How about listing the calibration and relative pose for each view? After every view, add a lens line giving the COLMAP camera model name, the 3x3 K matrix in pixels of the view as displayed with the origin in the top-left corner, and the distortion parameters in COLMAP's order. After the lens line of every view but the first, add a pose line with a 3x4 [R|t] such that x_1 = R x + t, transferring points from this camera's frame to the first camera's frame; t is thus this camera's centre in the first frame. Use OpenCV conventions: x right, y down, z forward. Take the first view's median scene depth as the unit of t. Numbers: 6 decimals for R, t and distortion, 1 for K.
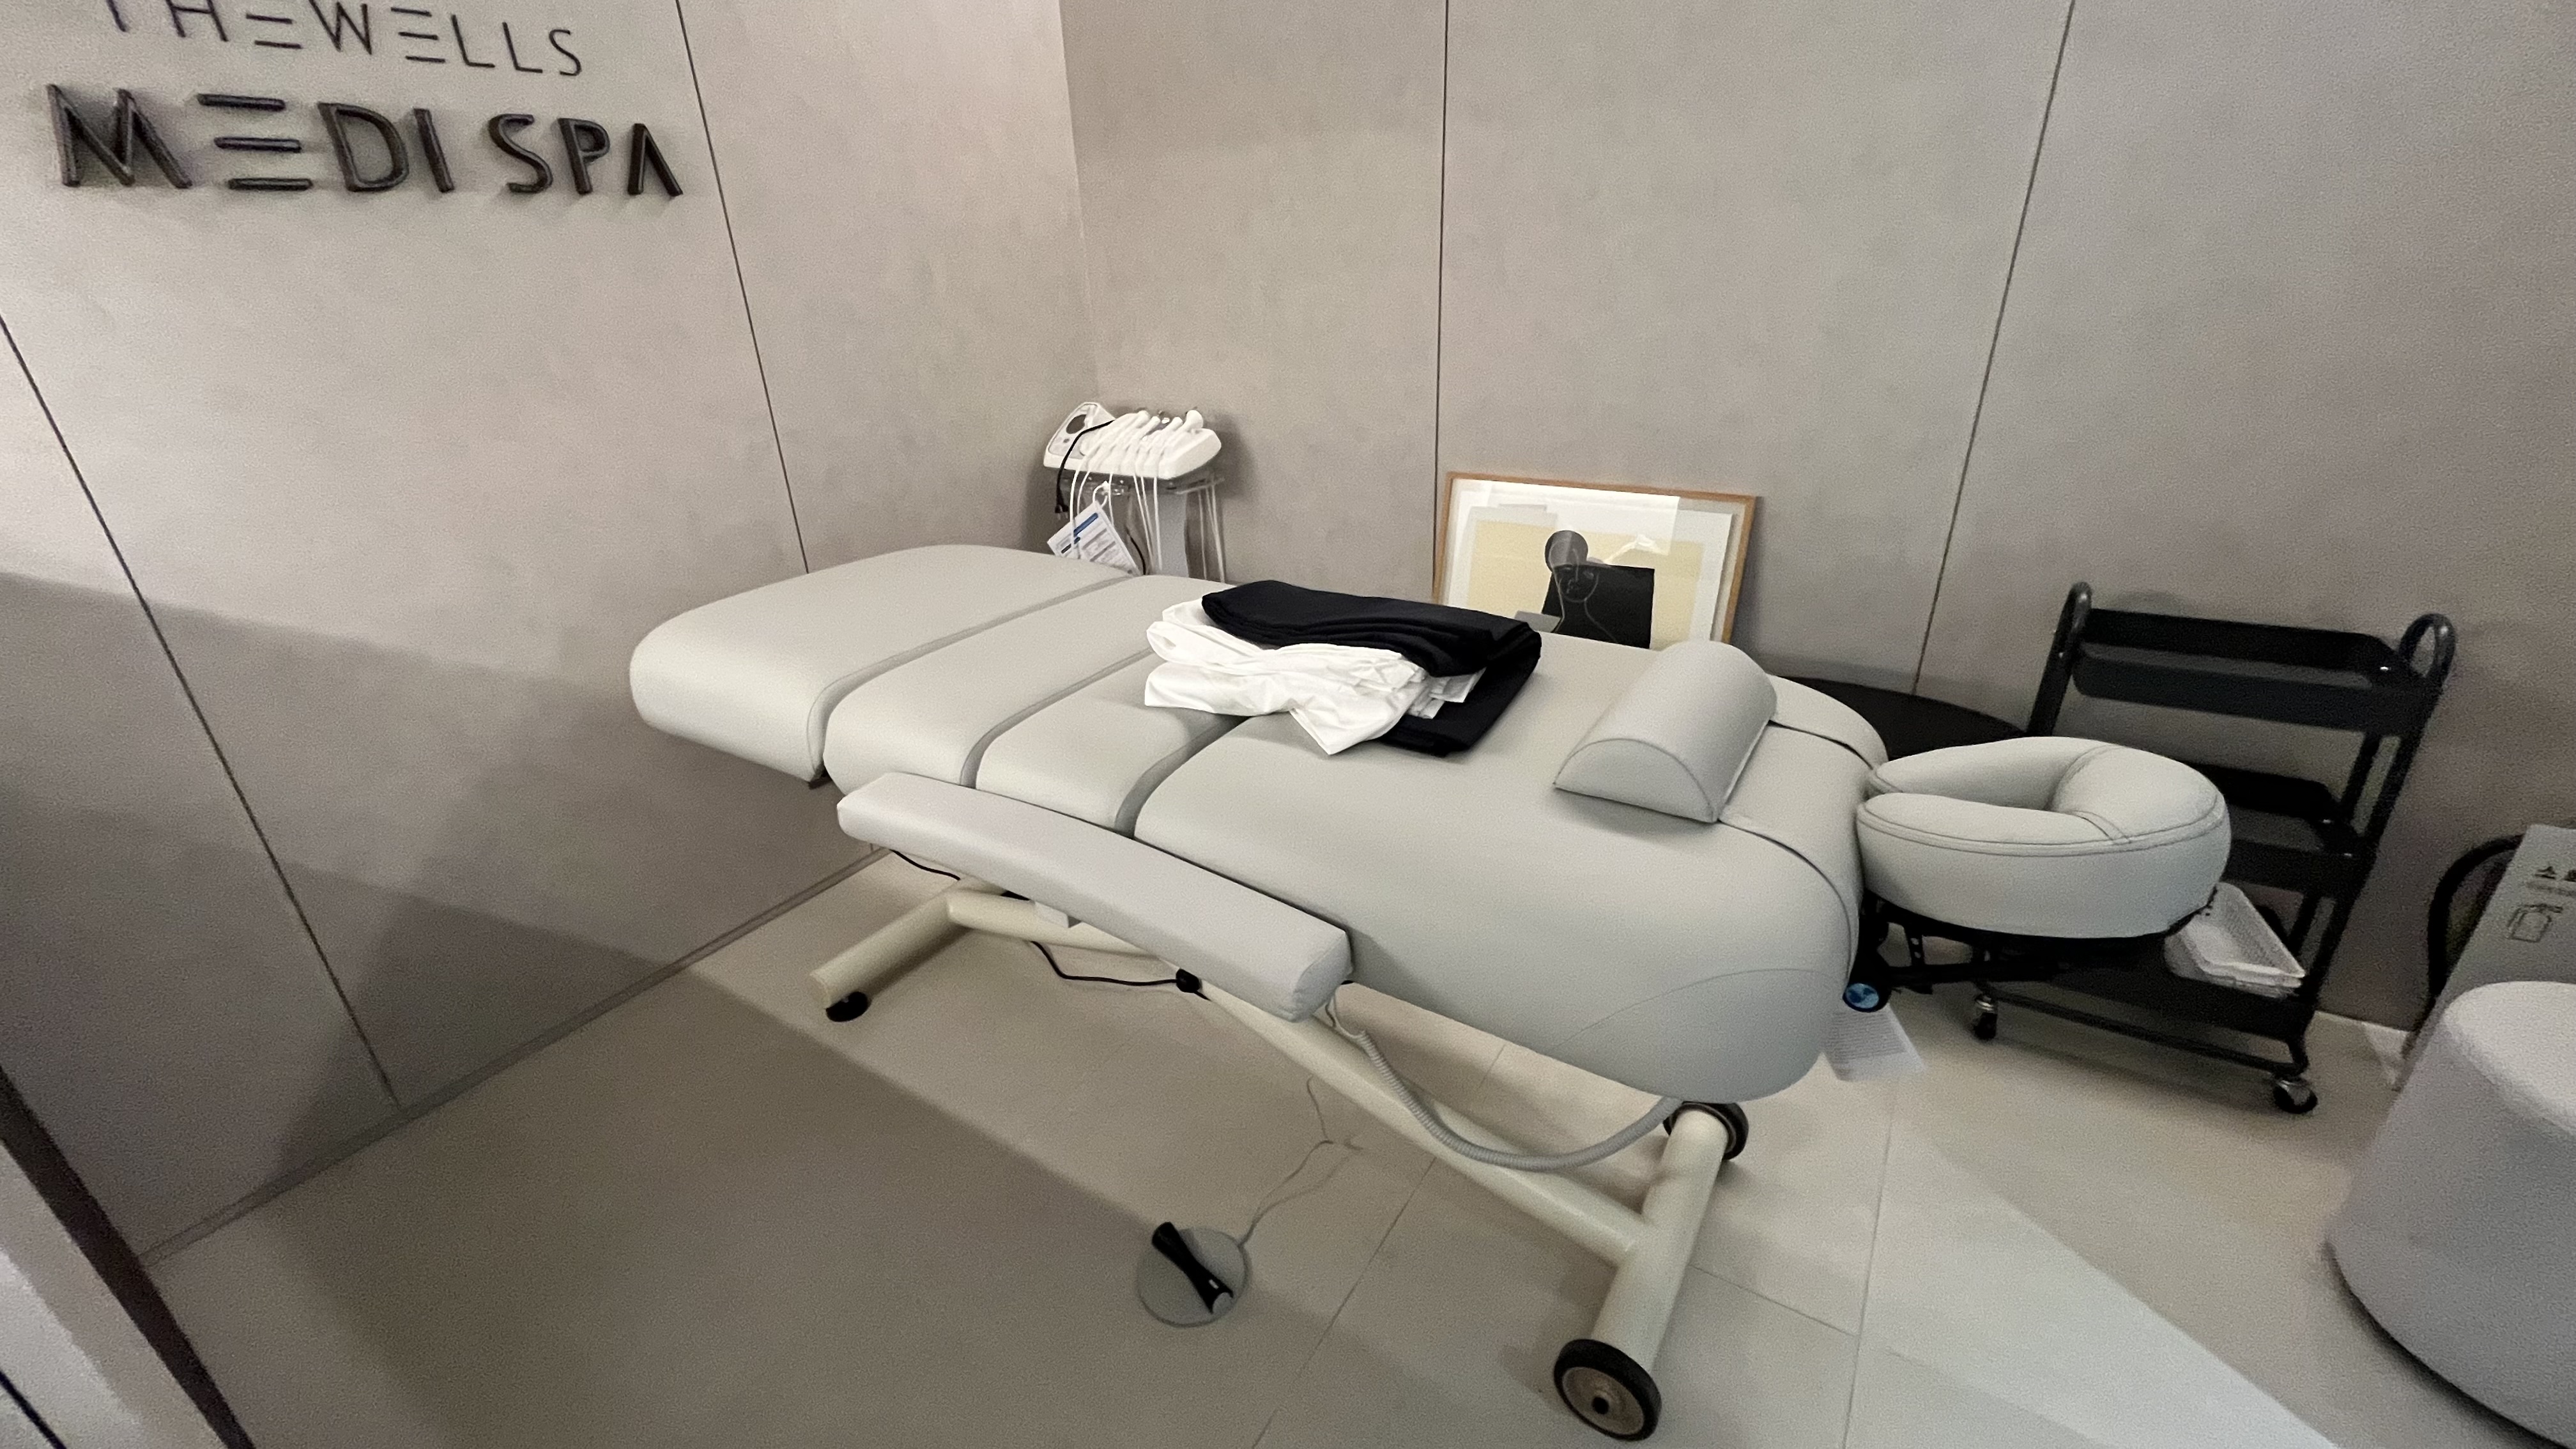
lens RADIAL K [[1046.6, 0, 1290.7], [0, 1046.6, 726.3], [0, 0, 1]] dist [-0.006959, -0.001039]
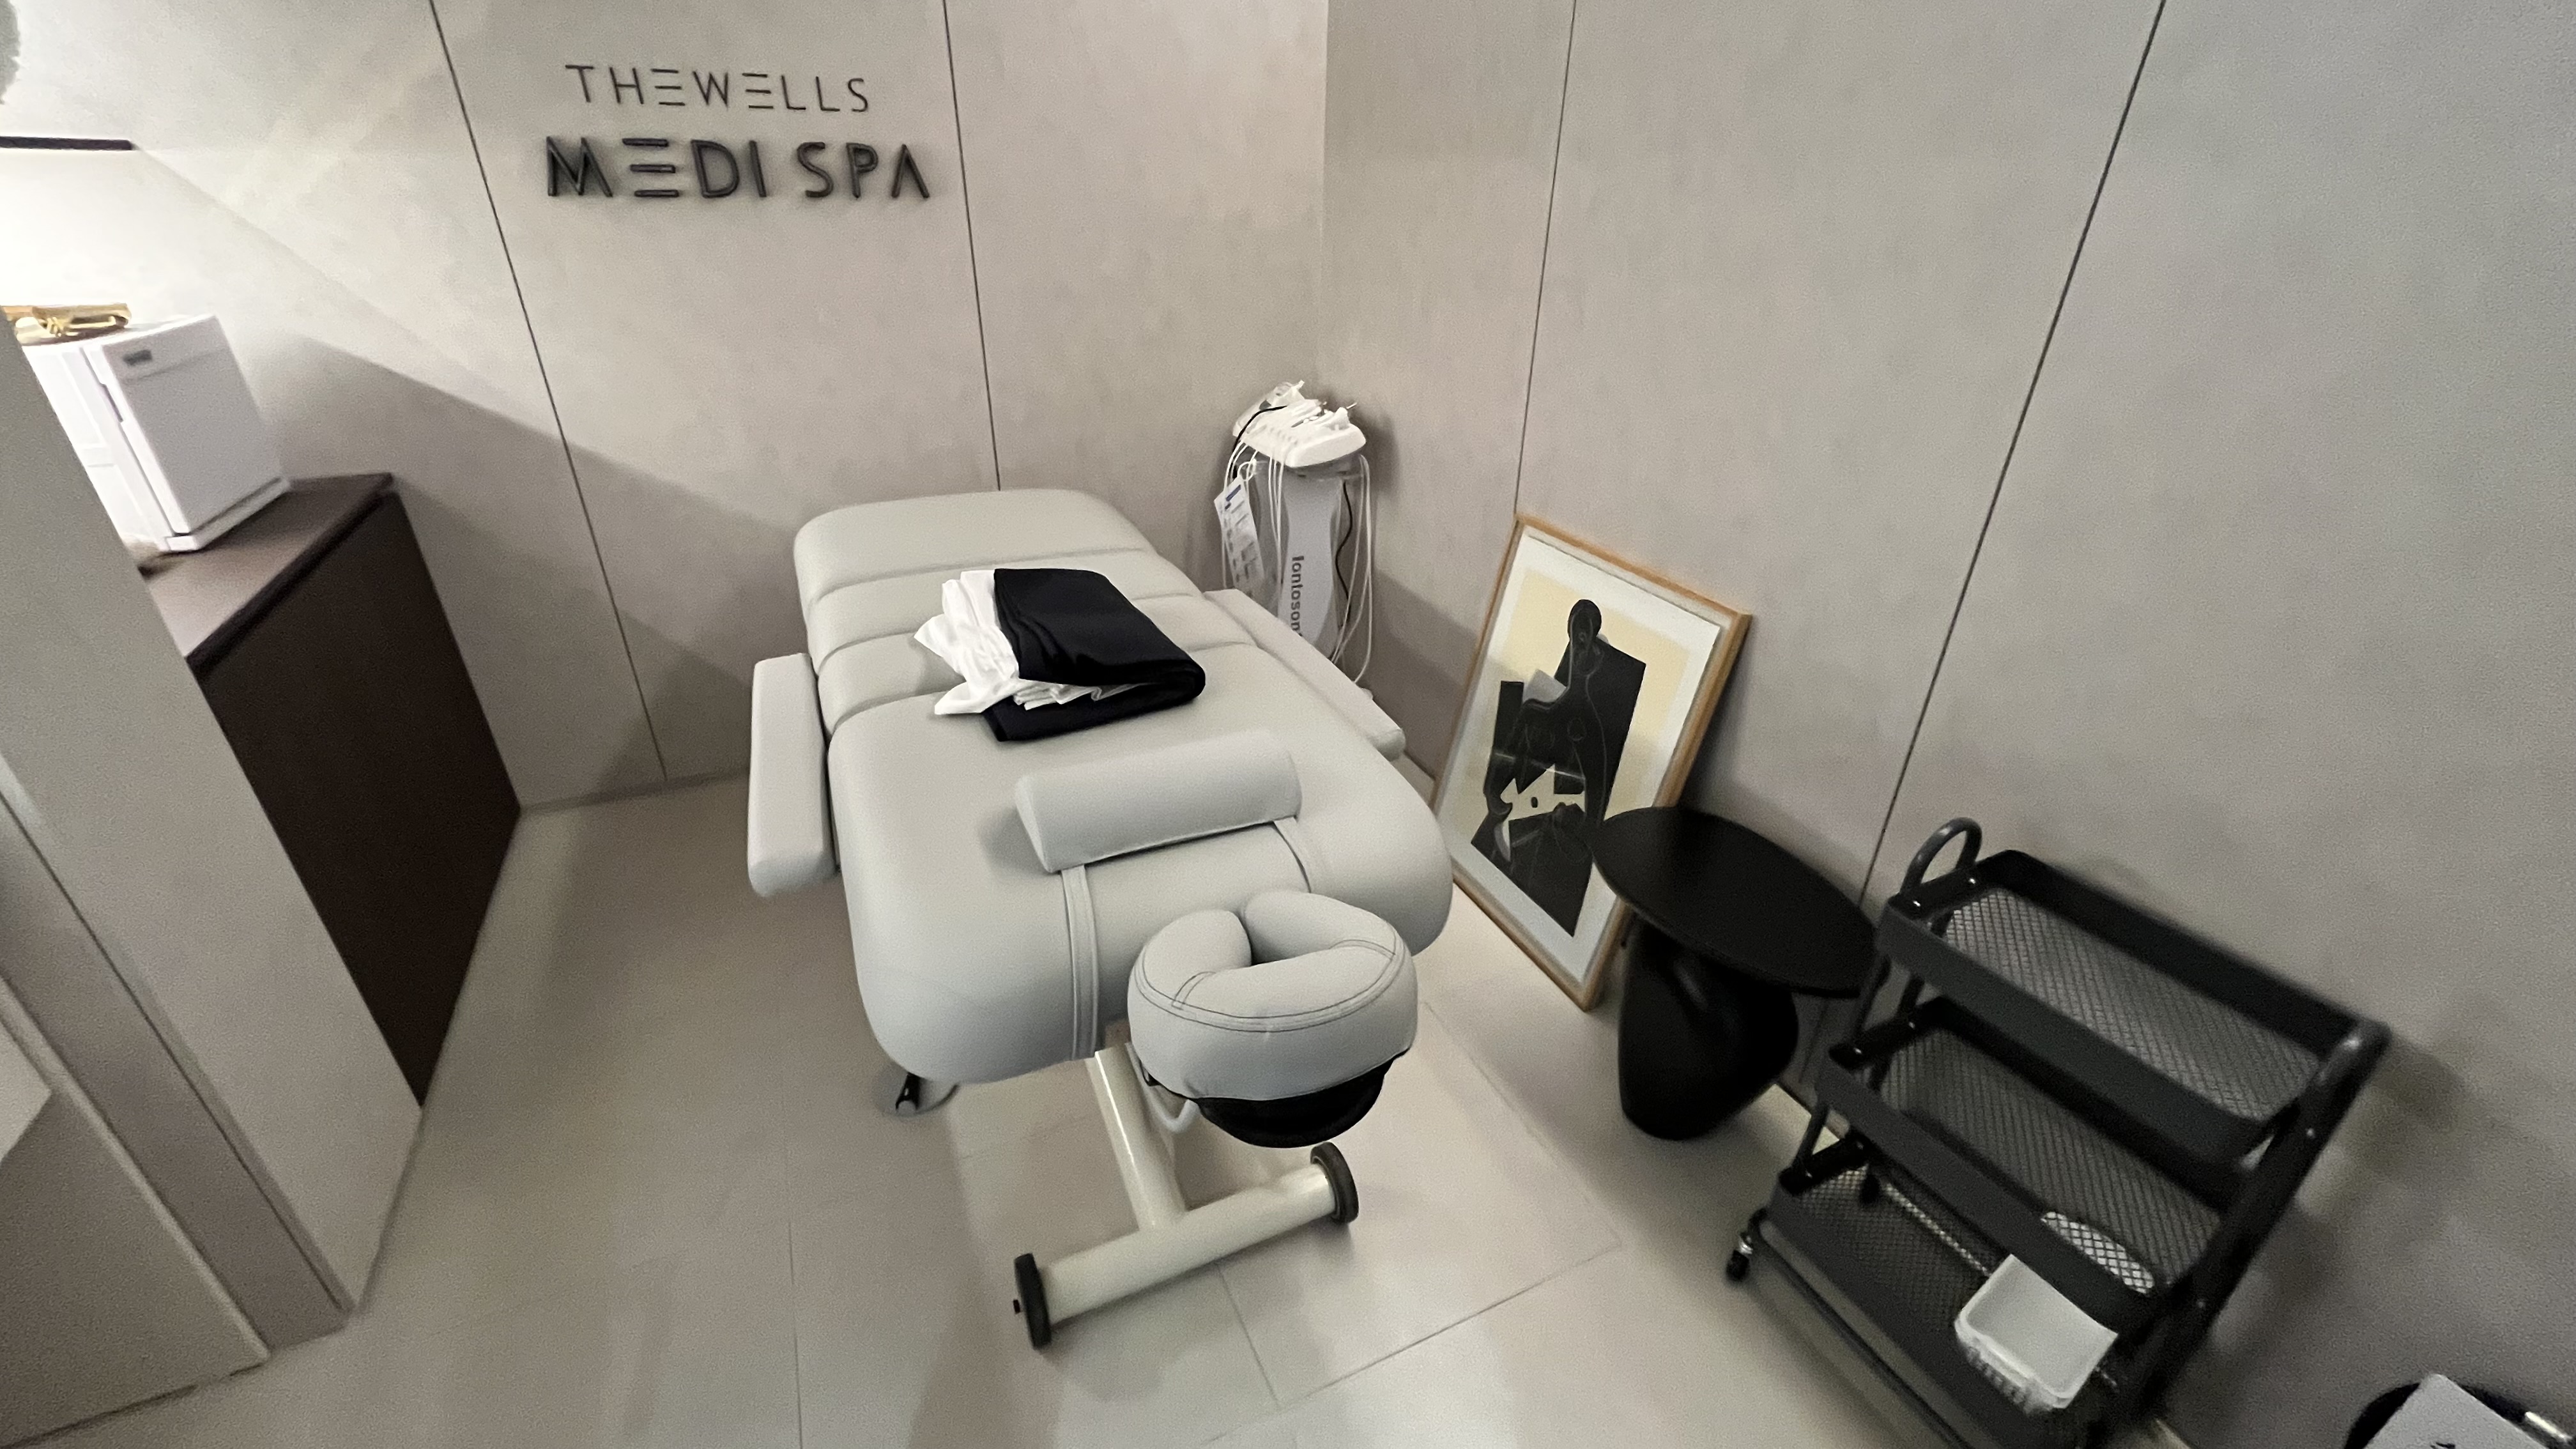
lens RADIAL K [[1046.6, 0, 1291.5], [0, 1046.6, 727.9], [0, 0, 1]] dist [-0.006959, -0.001039]
pose [[0.838932, 0.294455, -0.457700, 0.674011], [-0.263124, 0.955620, 0.132498, -0.175114], [0.476402, 0.009275, 0.879179, 0.056509]]
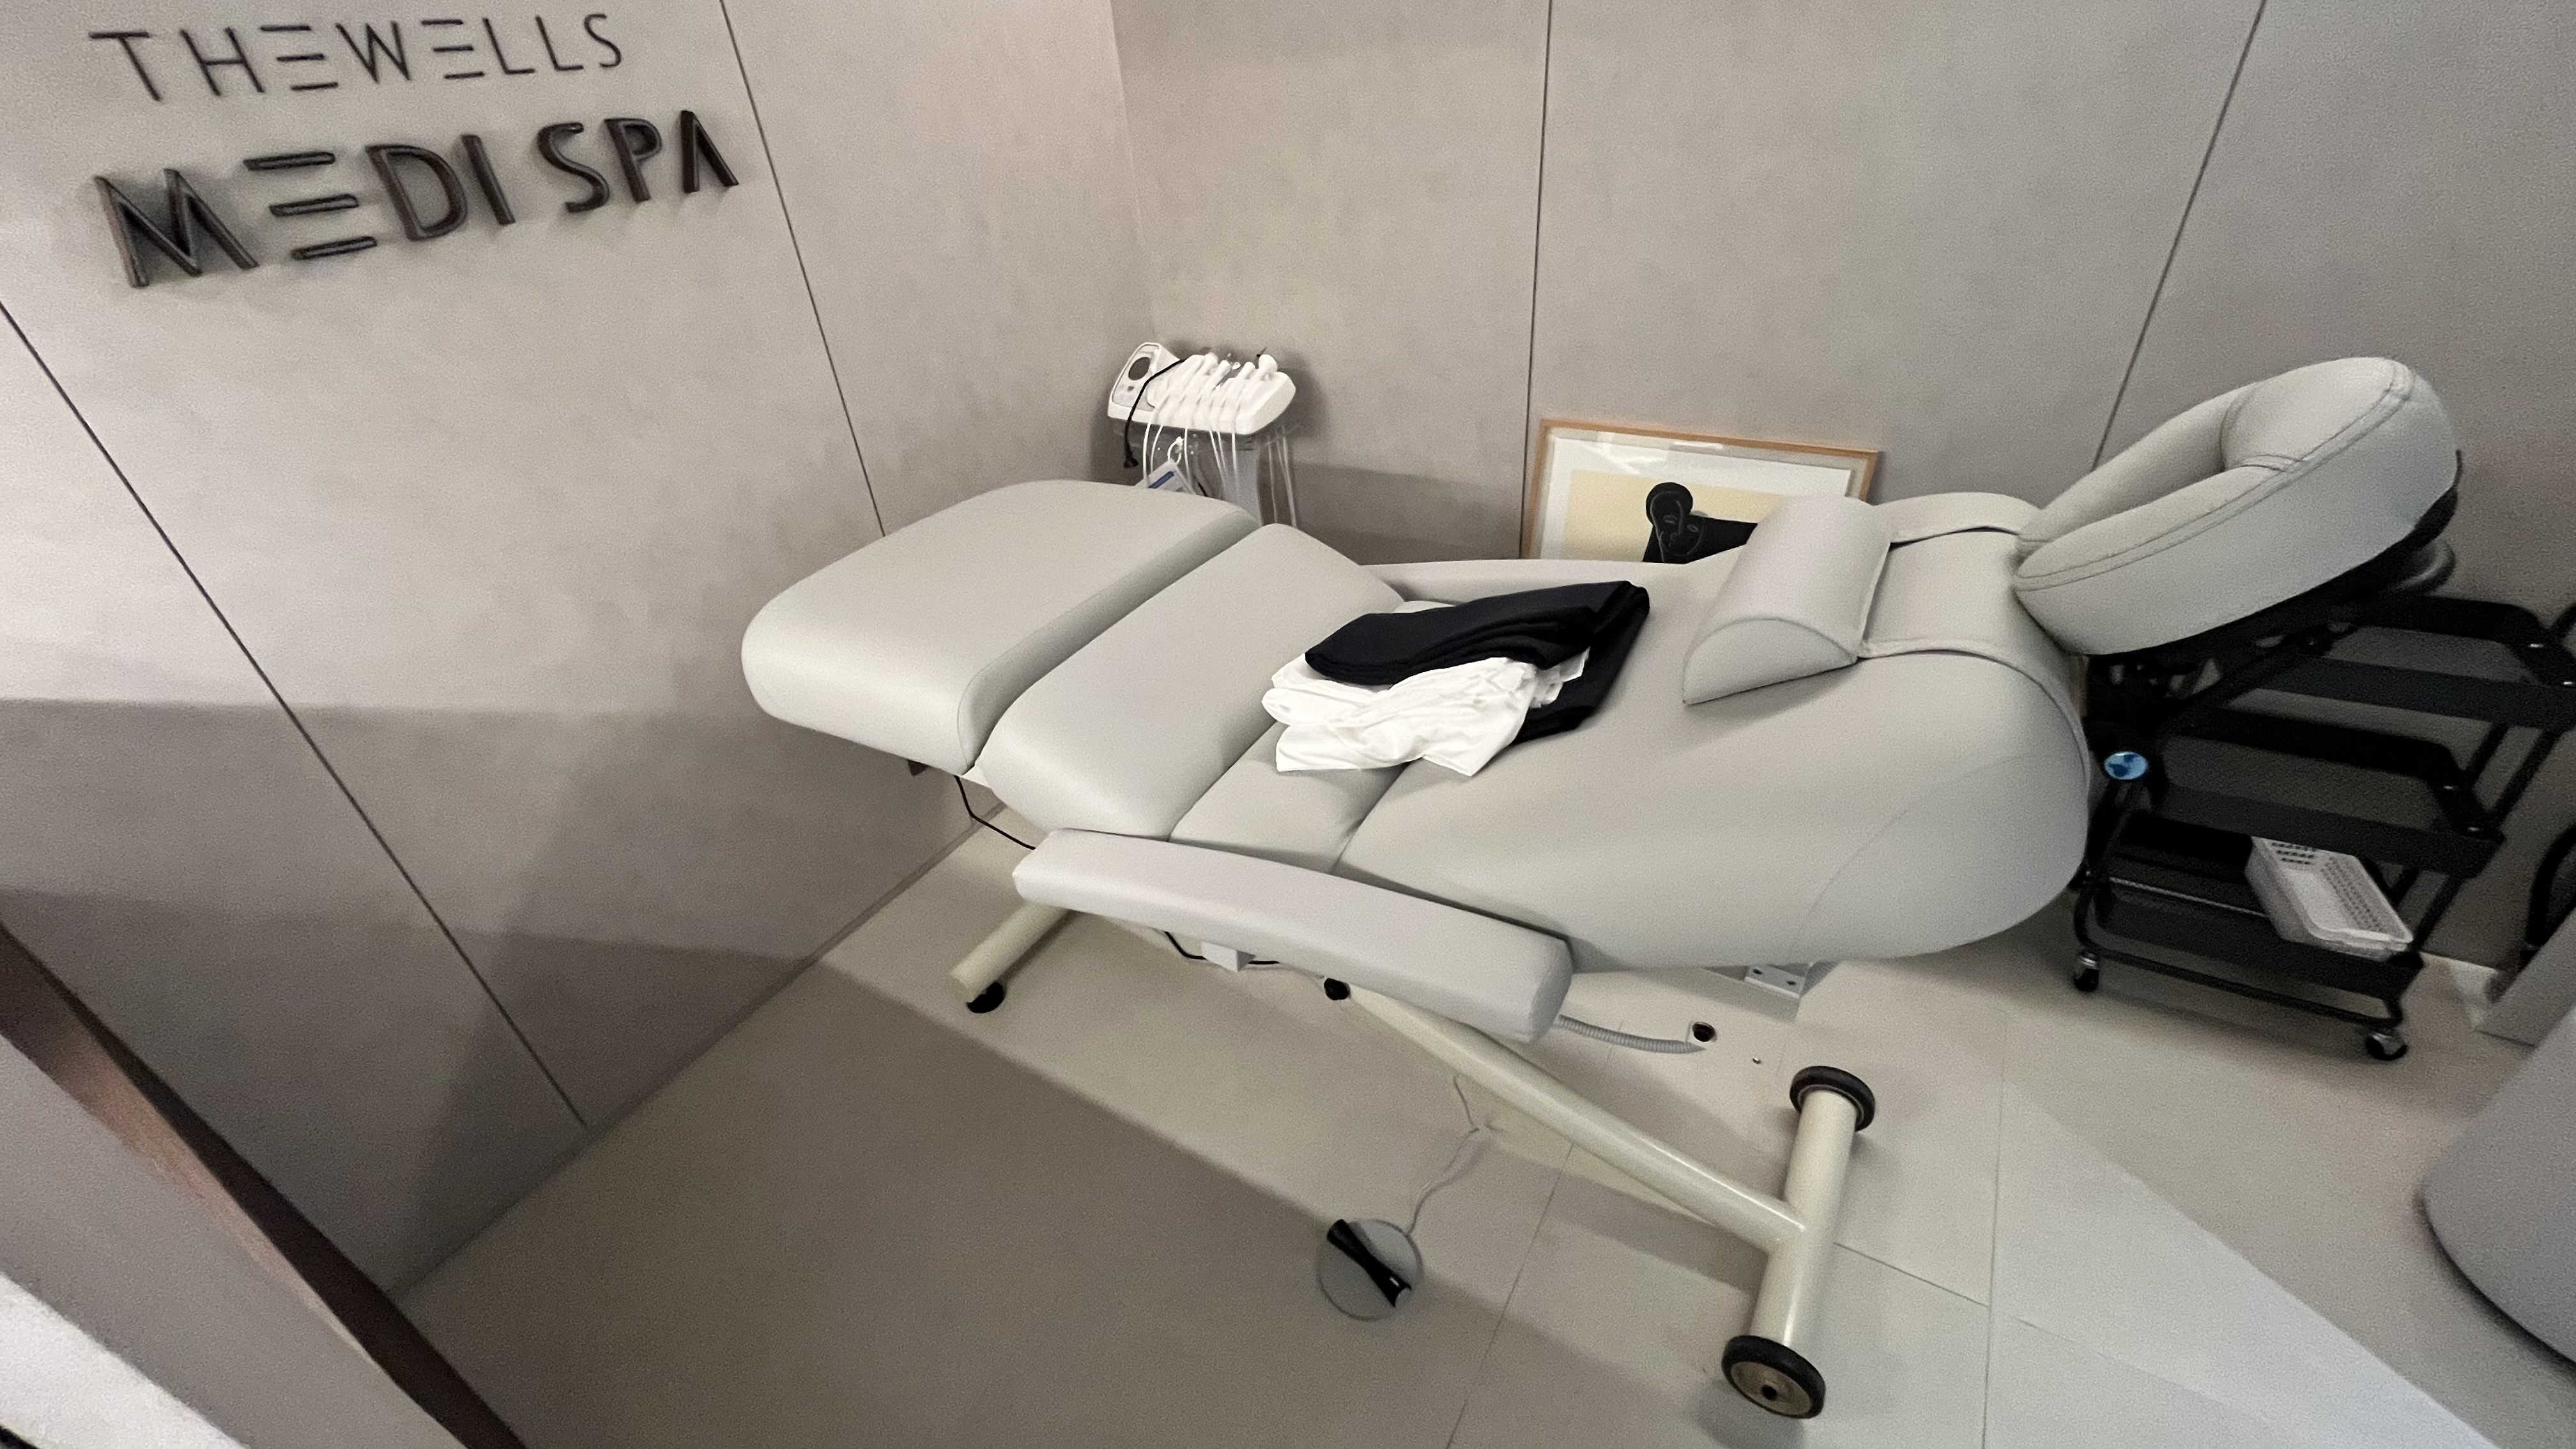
lens RADIAL K [[1046.6, 0, 1285.5], [0, 1046.6, 726.2], [0, 0, 1]] dist [-0.006959, -0.001039]
pose [[0.998967, -0.045404, -0.001770, -0.133714], [0.045106, 0.986202, 0.159282, -0.179842], [-0.005486, -0.159197, 0.987232, 0.016245]]
